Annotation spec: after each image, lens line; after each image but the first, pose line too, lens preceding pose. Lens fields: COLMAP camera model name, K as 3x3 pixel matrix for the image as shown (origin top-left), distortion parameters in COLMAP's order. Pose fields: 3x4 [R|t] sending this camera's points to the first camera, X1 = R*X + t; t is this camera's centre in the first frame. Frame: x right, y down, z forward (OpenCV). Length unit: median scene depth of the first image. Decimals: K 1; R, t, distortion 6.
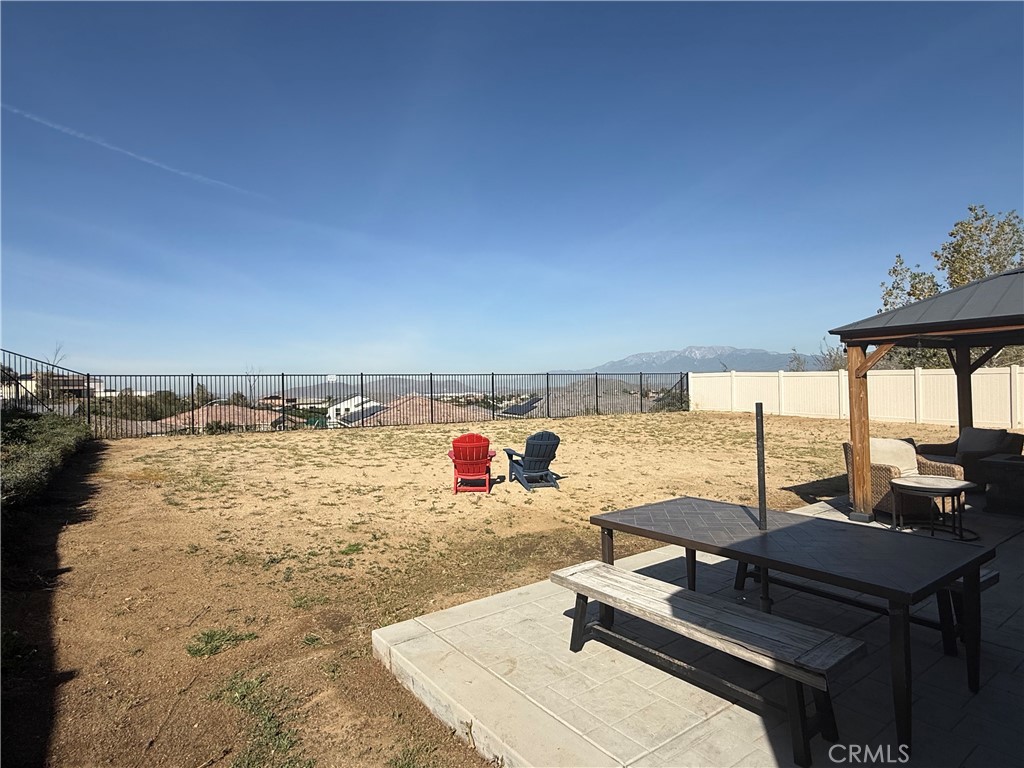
lens RADIAL K [[562.0, 0, 507.1], [0, 562.0, 389.9], [0, 0, 1]] dist [0.000031, 0.001120]
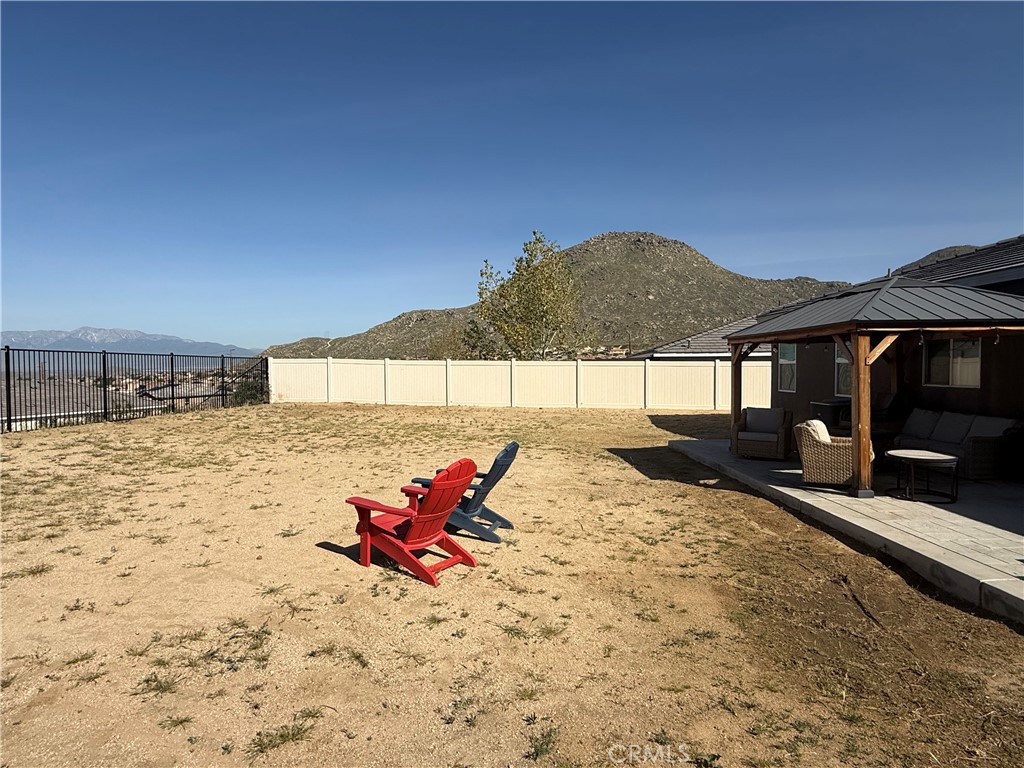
lens RADIAL K [[562.0, 0, 507.2], [0, 562.0, 382.6], [0, 0, 1]] dist [0.000031, 0.001120]
pose [[0.574128, -0.005321, 0.818748, -0.122317], [0.000102, 0.999979, 0.006428, 0.001032], [-0.818766, -0.003607, 0.574117, 0.176133]]
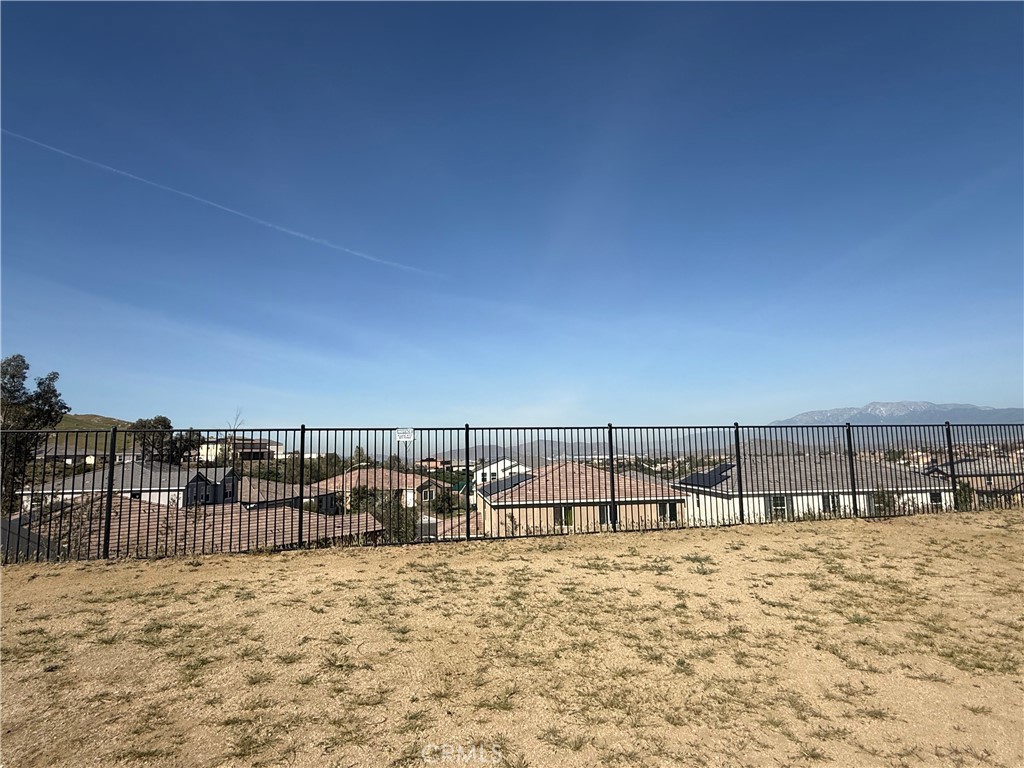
lens RADIAL K [[562.0, 0, 511.2], [0, 562.0, 385.4], [0, 0, 1]] dist [0.000031, 0.001120]
pose [[0.966719, -0.030135, -0.254058, -0.055186], [0.000041, 0.993057, -0.117634, -0.003712], [0.255839, 0.113709, 0.960009, 0.303377]]
